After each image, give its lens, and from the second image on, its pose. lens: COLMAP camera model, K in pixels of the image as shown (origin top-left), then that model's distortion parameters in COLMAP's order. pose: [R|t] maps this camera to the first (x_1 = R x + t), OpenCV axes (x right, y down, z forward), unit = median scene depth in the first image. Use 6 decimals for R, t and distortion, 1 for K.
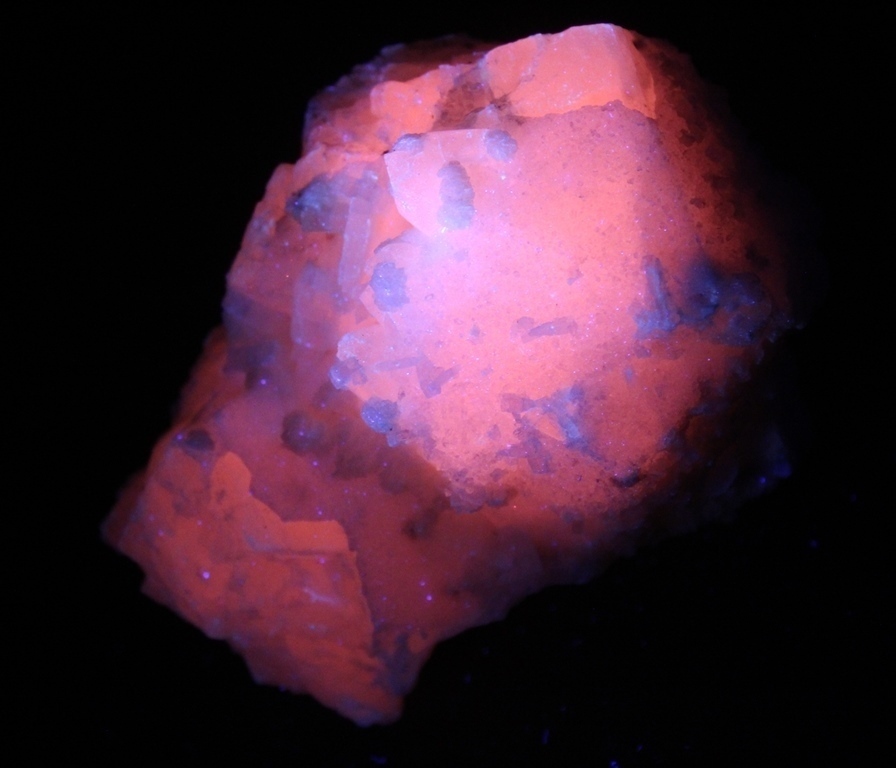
lens RADIAL K [[2588.8, 0, 448.0], [0, 2588.8, 384.0], [0, 0, 1]] dist [0.029404, -0.048548]
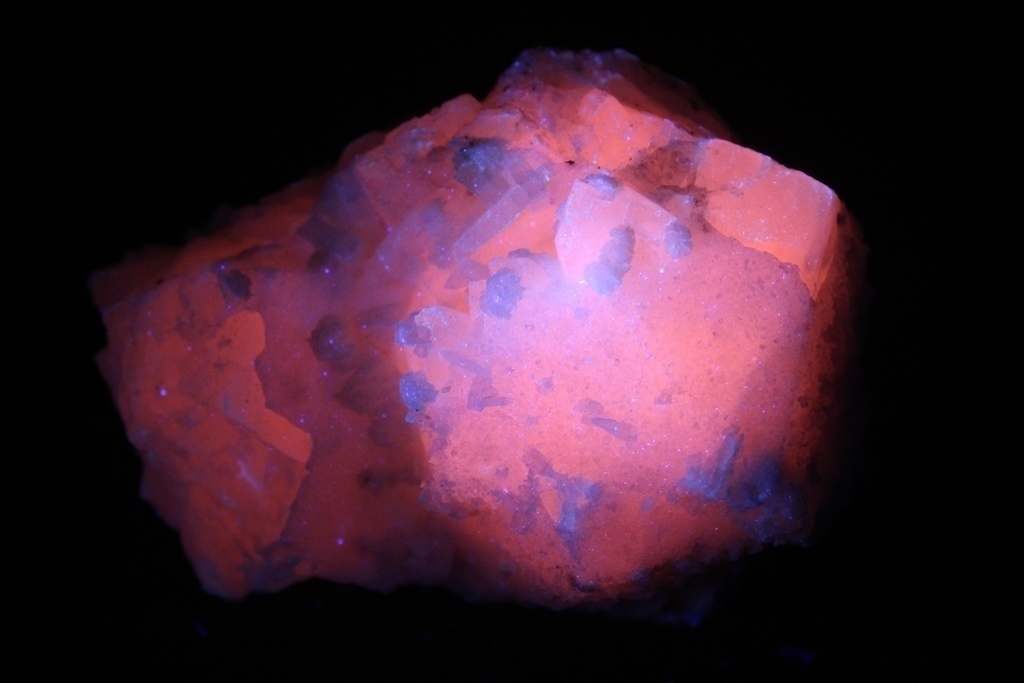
lens RADIAL K [[2278.2, 0, 512.0], [0, 2278.2, 341.5], [0, 0, 1]] dist [0.067762, -0.018896]
pose [[0.810222, 0.558416, 0.178078, -0.160847], [-0.578245, 0.811193, 0.087172, -0.099215], [-0.095777, -0.173601, 0.980148, 0.155349]]
